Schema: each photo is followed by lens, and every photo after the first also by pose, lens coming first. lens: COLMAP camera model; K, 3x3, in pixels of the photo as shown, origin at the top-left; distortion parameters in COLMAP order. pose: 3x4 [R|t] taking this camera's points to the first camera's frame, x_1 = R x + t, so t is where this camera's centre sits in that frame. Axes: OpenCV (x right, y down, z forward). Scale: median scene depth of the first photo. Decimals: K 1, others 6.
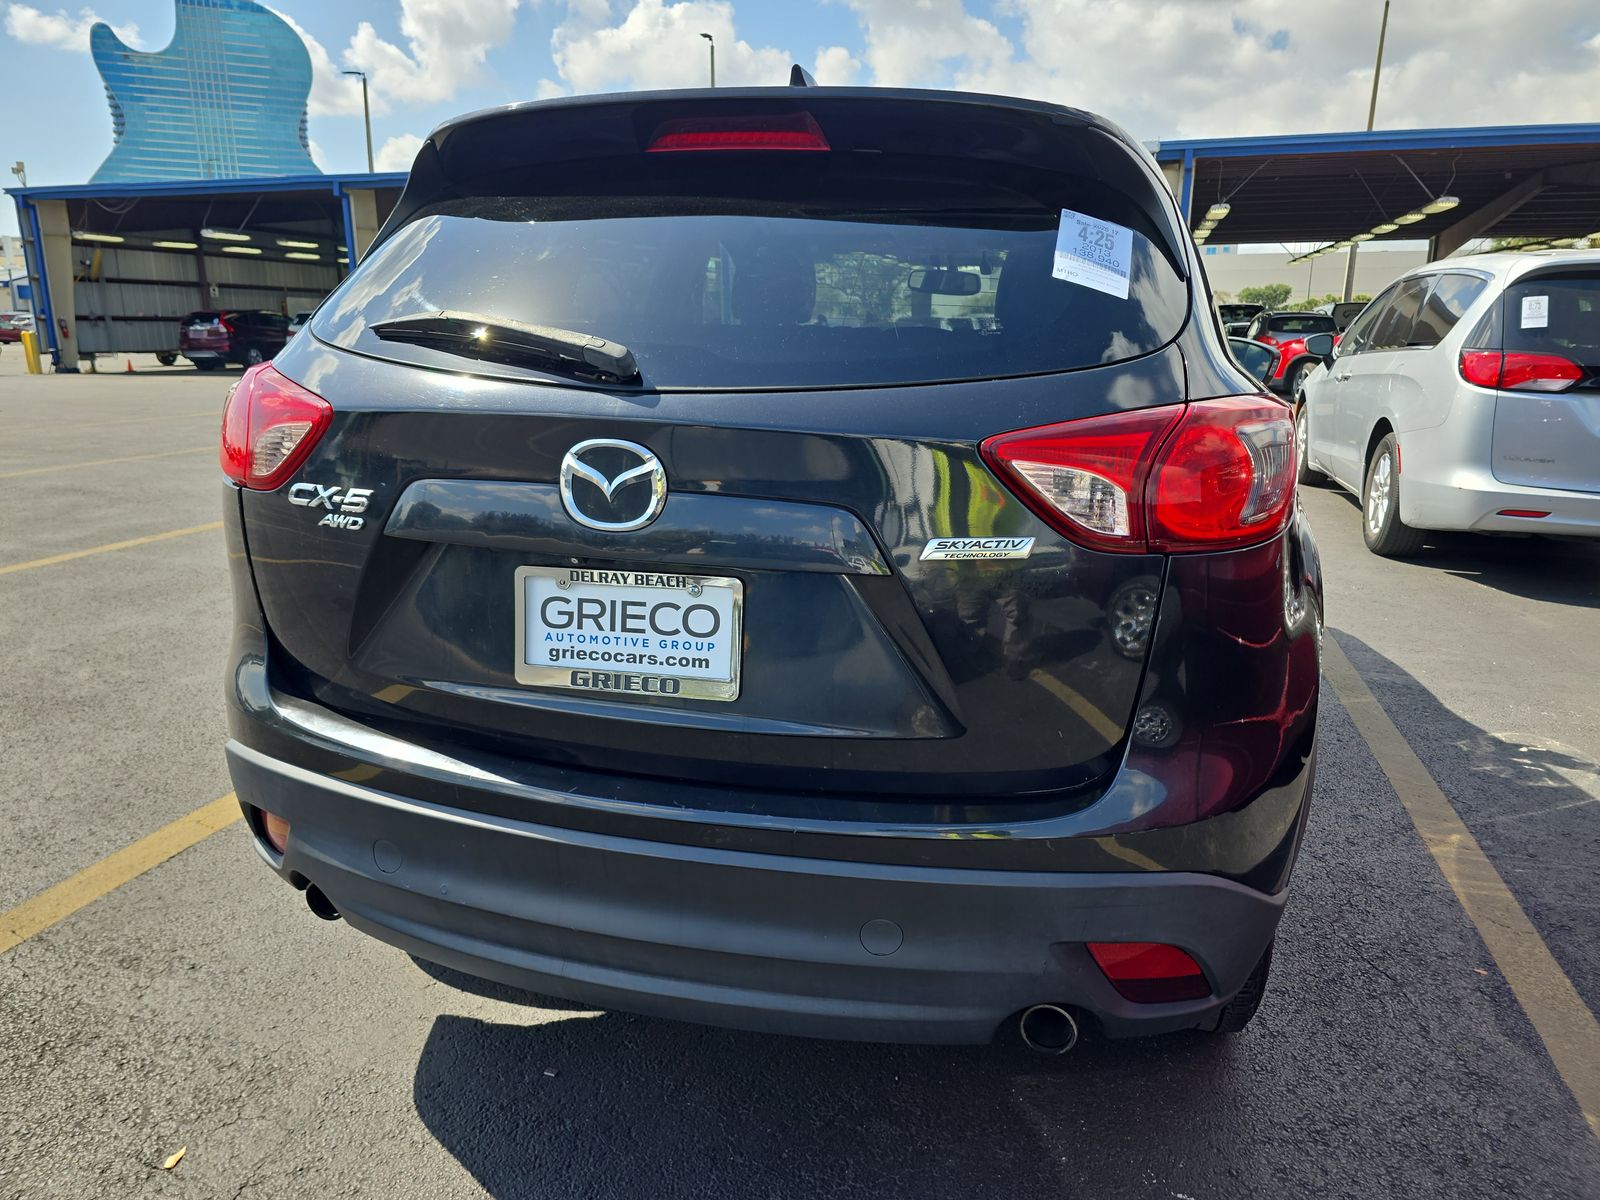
lens RADIAL K [[1088.2, 0, 781.9], [0, 1088.2, 604.9], [0, 0, 1]] dist [0.029713, -0.029093]
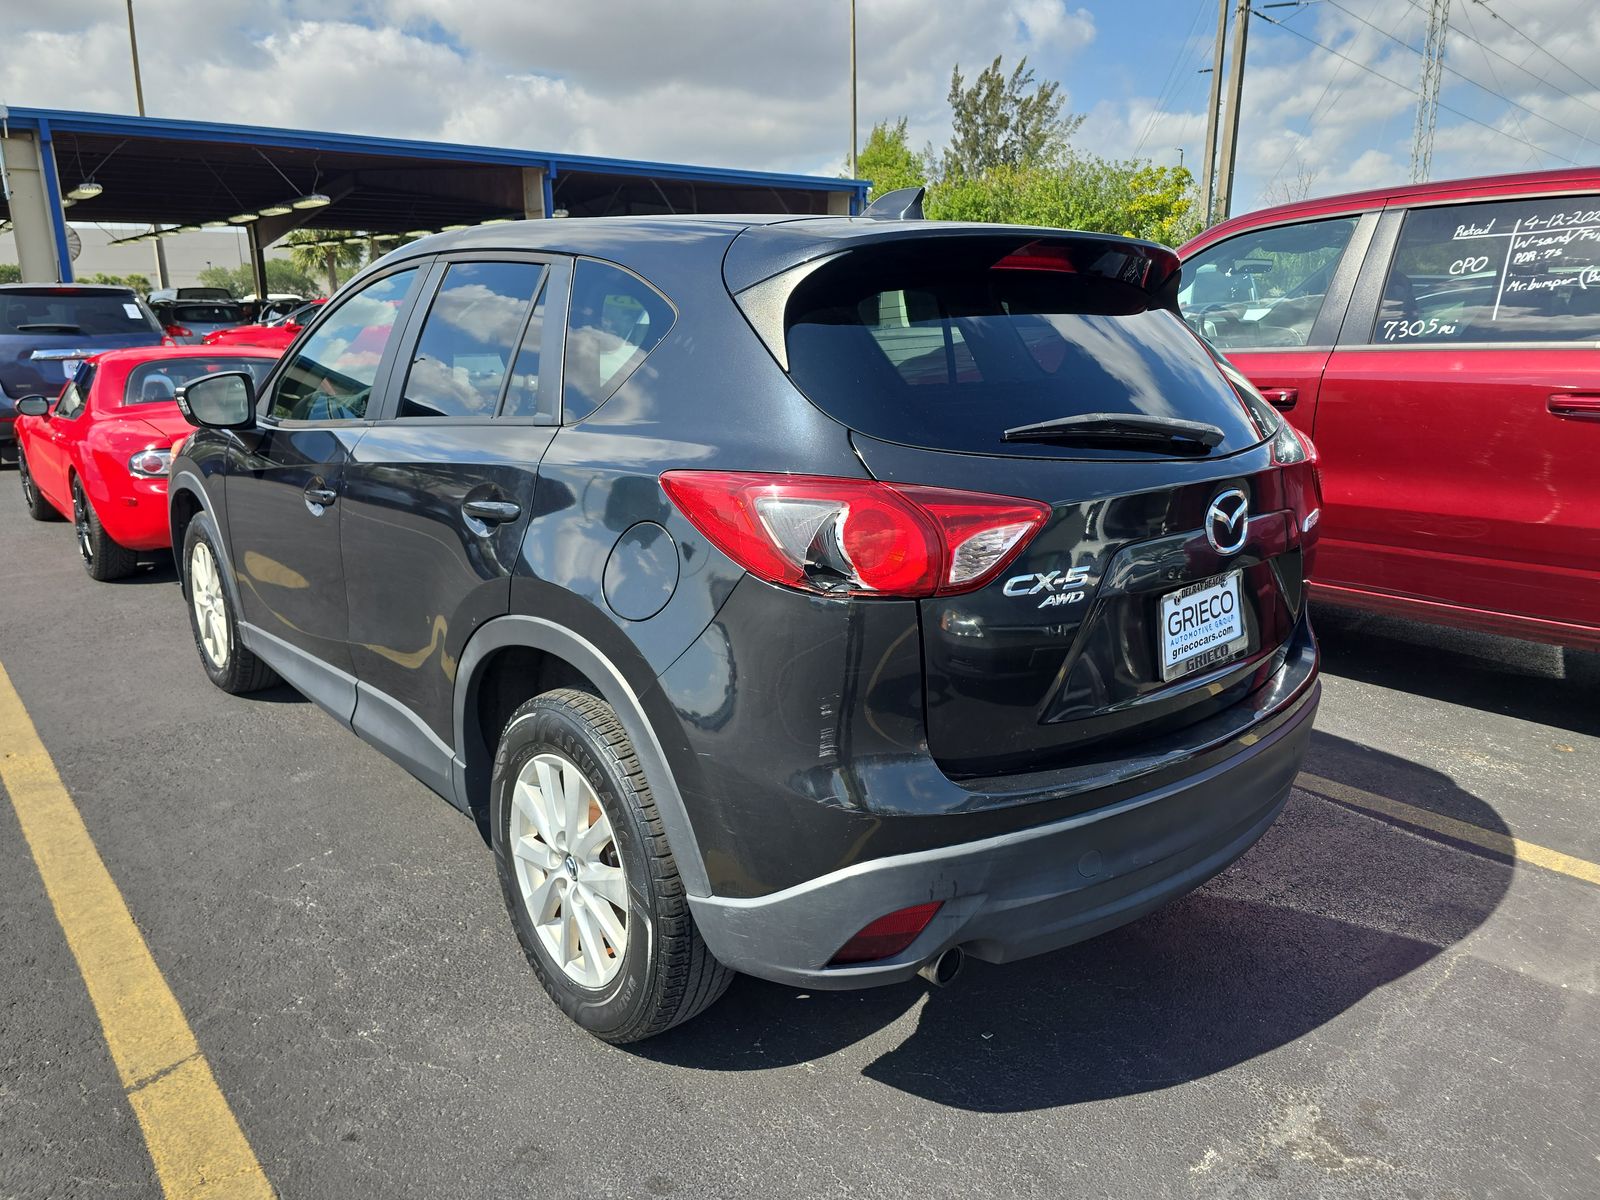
lens RADIAL K [[1088.2, 0, 781.9], [0, 1088.2, 604.9], [0, 0, 1]] dist [0.029713, -0.029093]
pose [[0.559415, -0.227616, 0.797023, -1.273525], [0.214761, 0.968524, 0.125856, -0.238753], [-0.800583, 0.100763, 0.590689, 0.470741]]
